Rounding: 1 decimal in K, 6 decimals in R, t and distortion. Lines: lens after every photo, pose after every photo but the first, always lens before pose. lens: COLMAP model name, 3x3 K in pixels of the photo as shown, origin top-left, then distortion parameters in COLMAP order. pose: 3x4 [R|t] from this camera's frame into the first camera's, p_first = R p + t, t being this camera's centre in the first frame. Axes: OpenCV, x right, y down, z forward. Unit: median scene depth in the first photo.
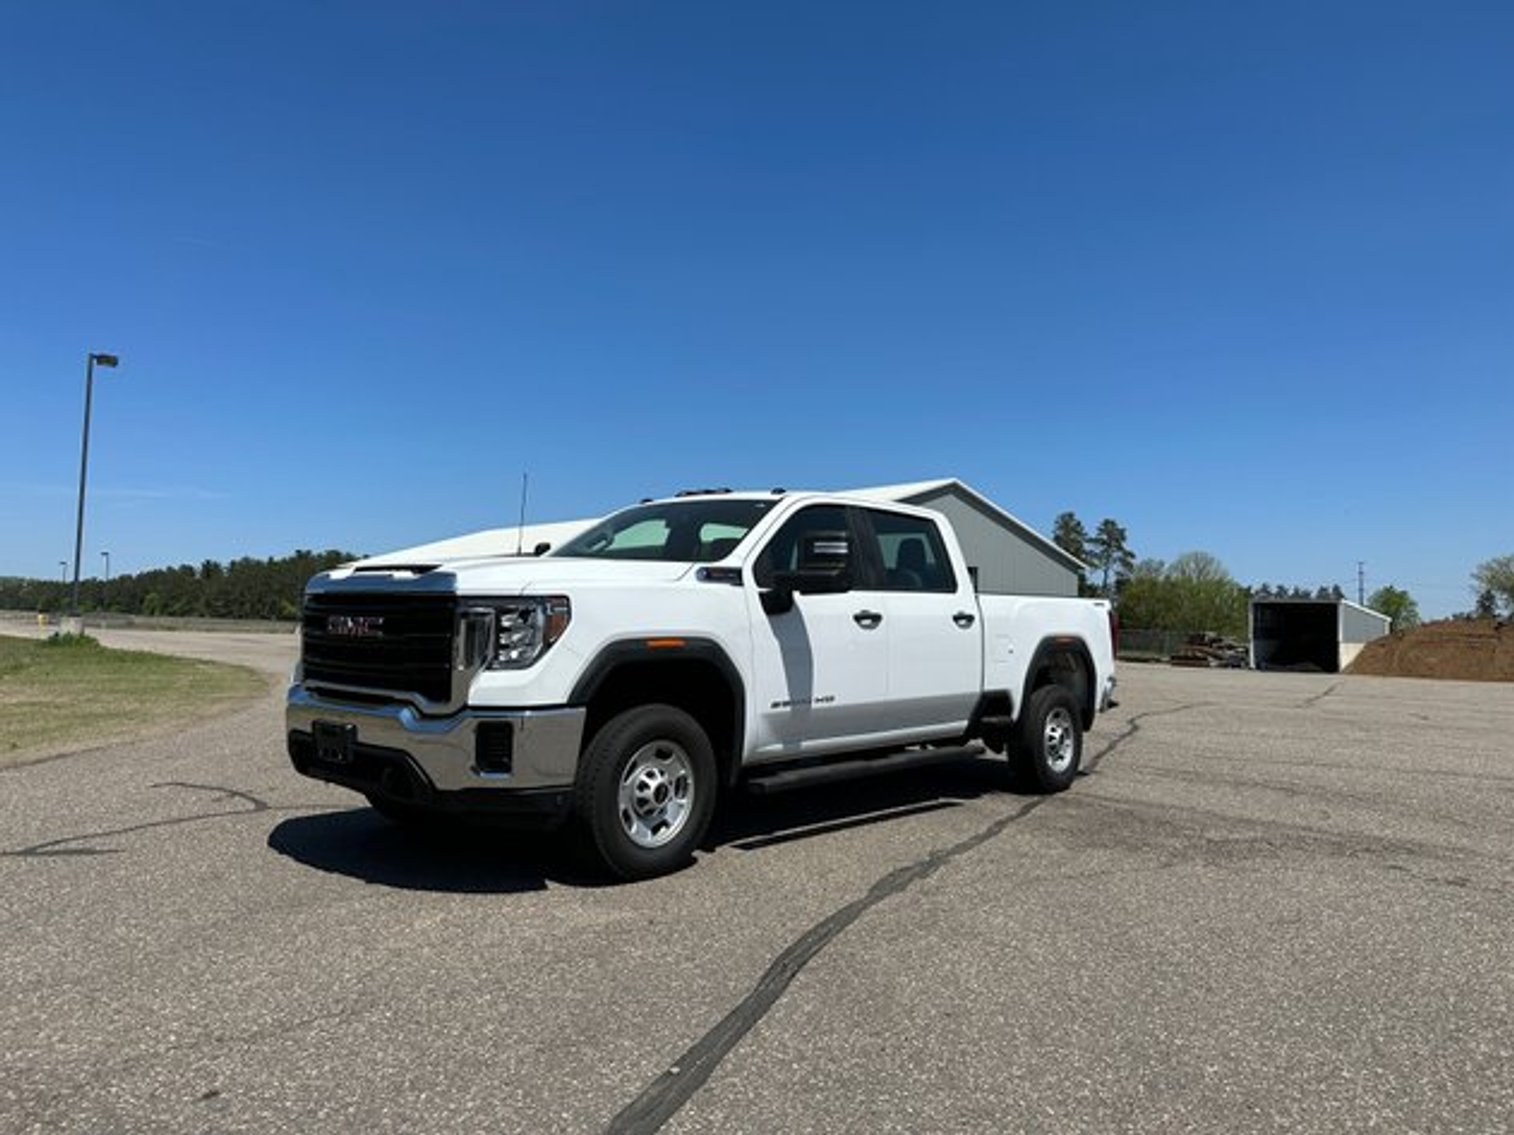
lens RADIAL K [[1076.9, 0, 754.8], [0, 1076.9, 573.8], [0, 0, 1]] dist [0.029241, -0.035365]
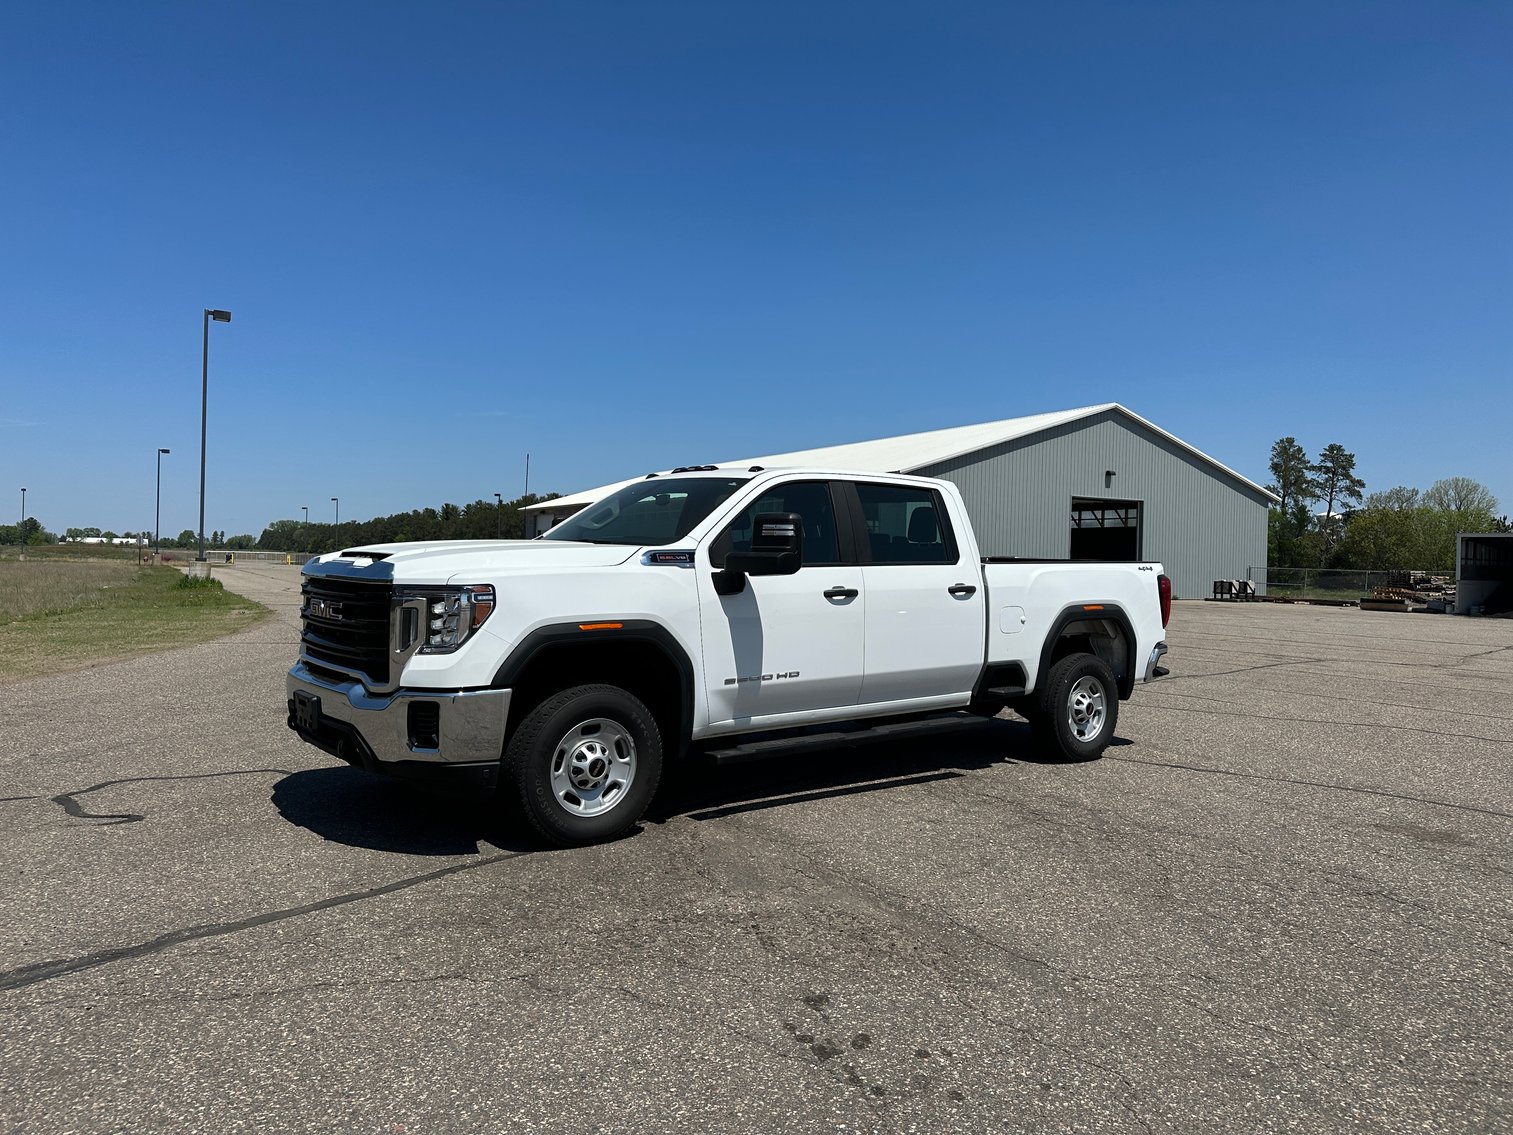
lens RADIAL K [[1076.2, 0, 770.6], [0, 1076.2, 598.0], [0, 0, 1]] dist [0.029241, -0.035365]
pose [[0.983353, 0.001556, -0.181700, 0.223907], [0.013295, 0.996667, 0.080489, -0.037498], [0.181220, -0.081565, 0.980054, 0.000679]]
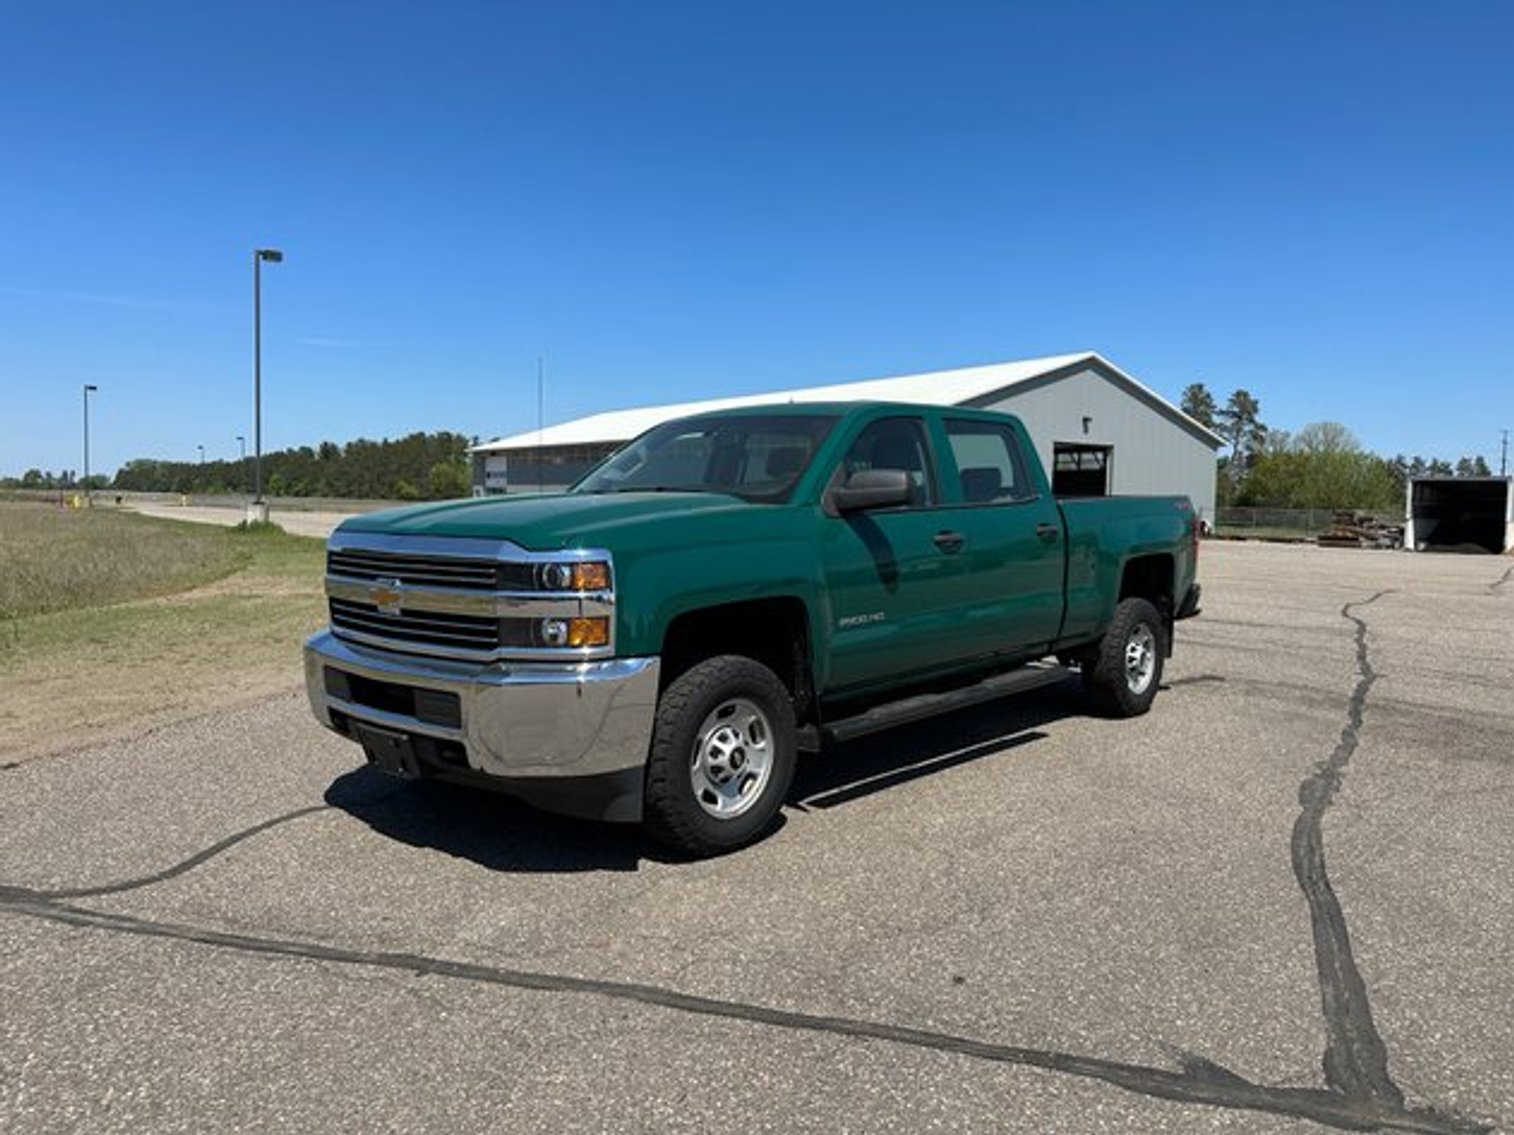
lens RADIAL K [[1076.9, 0, 749.8], [0, 1076.9, 577.3], [0, 0, 1]] dist [0.029241, -0.035365]
pose [[0.995873, 0.000658, -0.090753, -0.271917], [0.010030, 0.993050, 0.117264, -0.049230], [0.090200, -0.117691, 0.988945, -0.073998]]
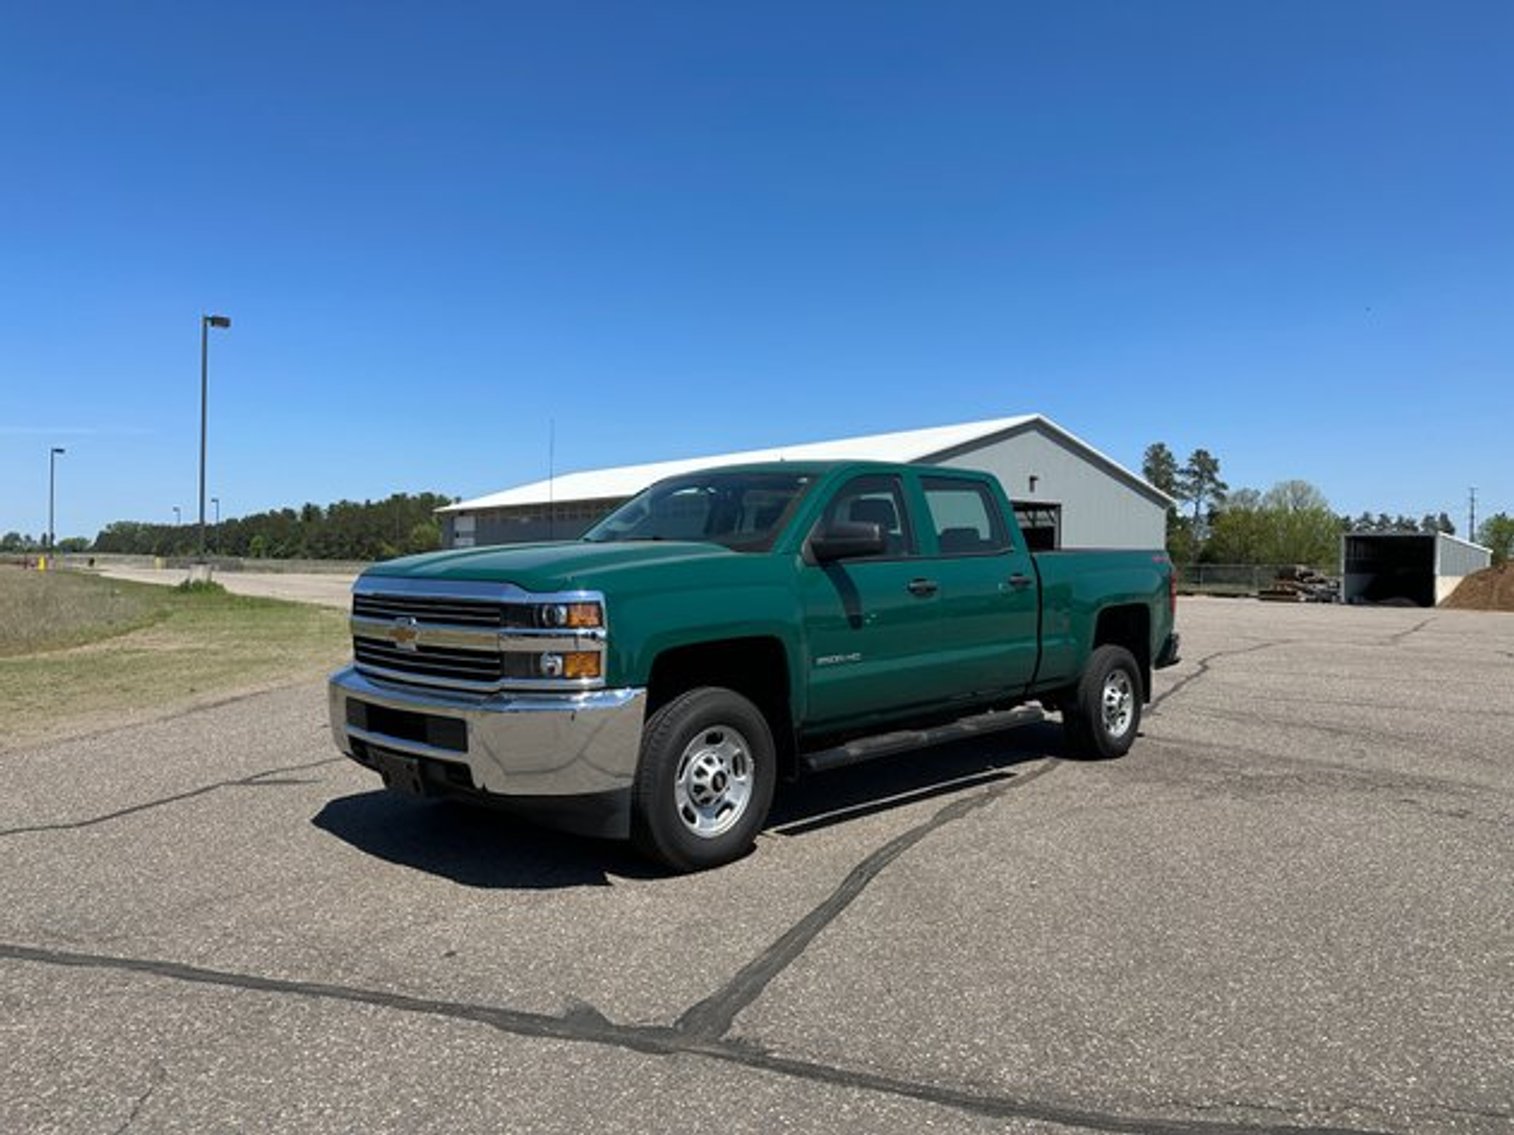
lens RADIAL K [[1076.9, 0, 759.2], [0, 1076.9, 579.4], [0, 0, 1]] dist [0.029241, -0.035365]
pose [[0.997298, -0.009208, -0.072880, 0.001739], [0.013940, 0.997809, 0.064677, -0.038637], [0.072125, -0.065519, 0.995241, -0.146079]]
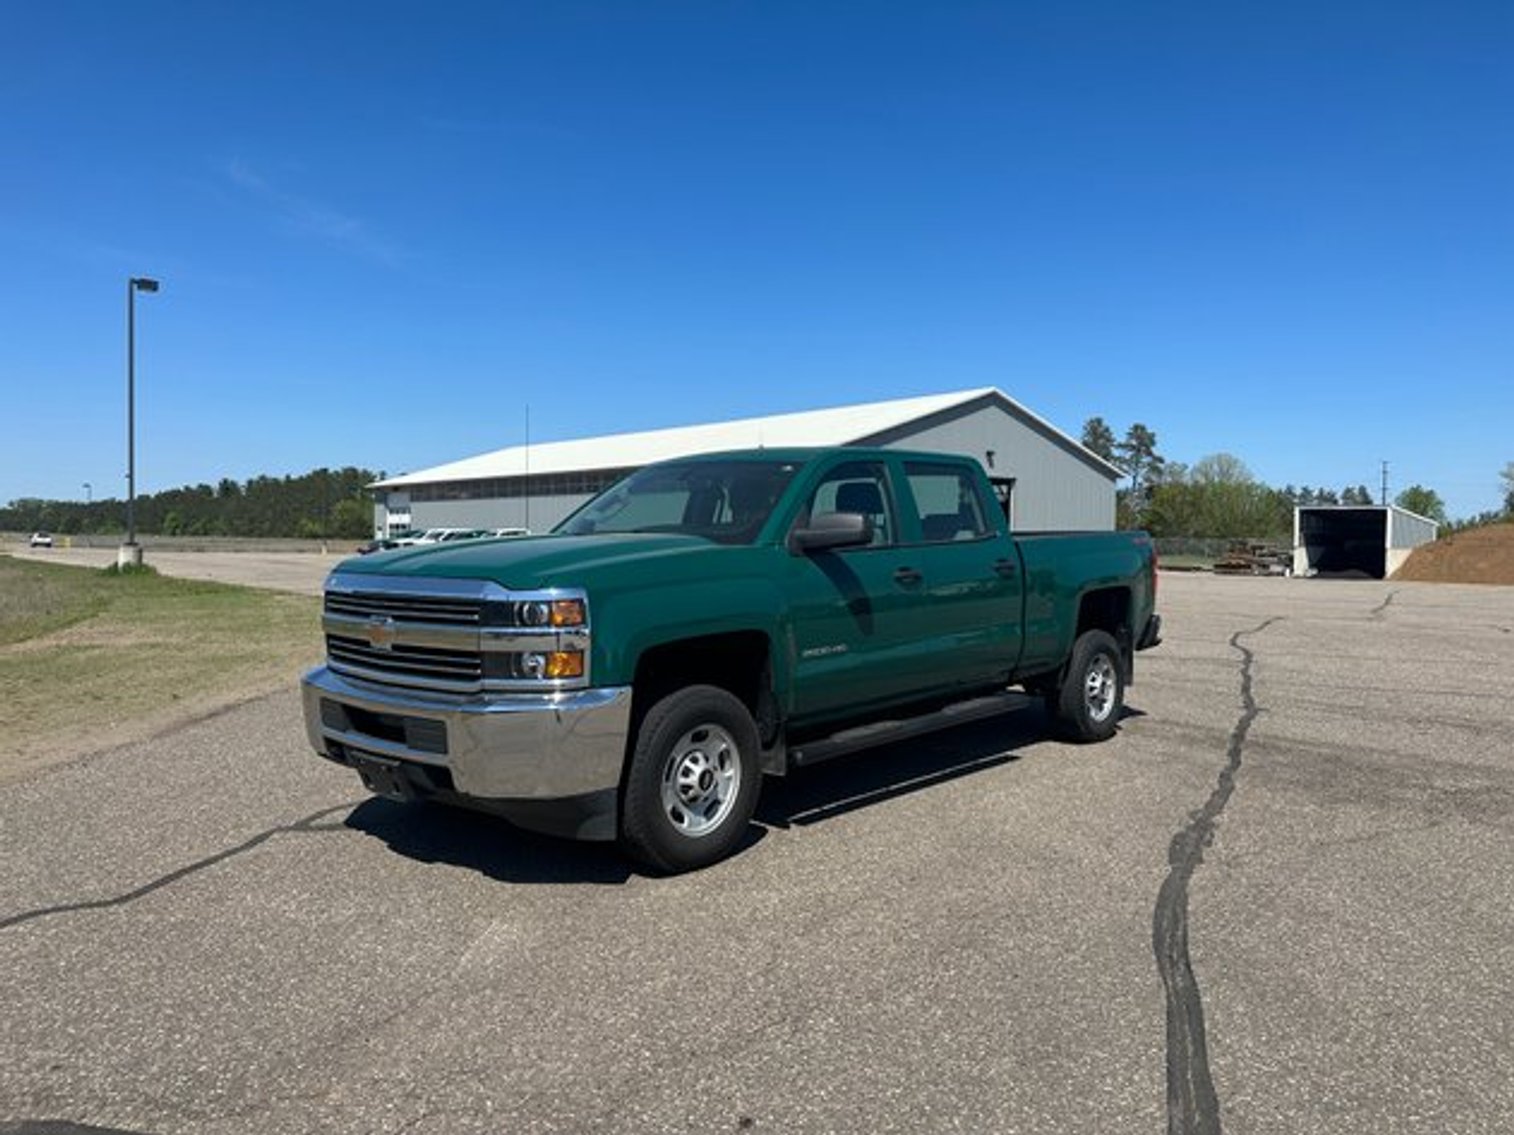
lens RADIAL K [[1076.9, 0, 754.8], [0, 1076.9, 574.8], [0, 0, 1]] dist [0.029241, -0.035365]
pose [[0.999811, -0.015697, -0.011471, -0.206114], [0.016616, 0.996245, 0.084965, -0.048913], [0.010094, -0.085139, 0.996318, 0.017195]]
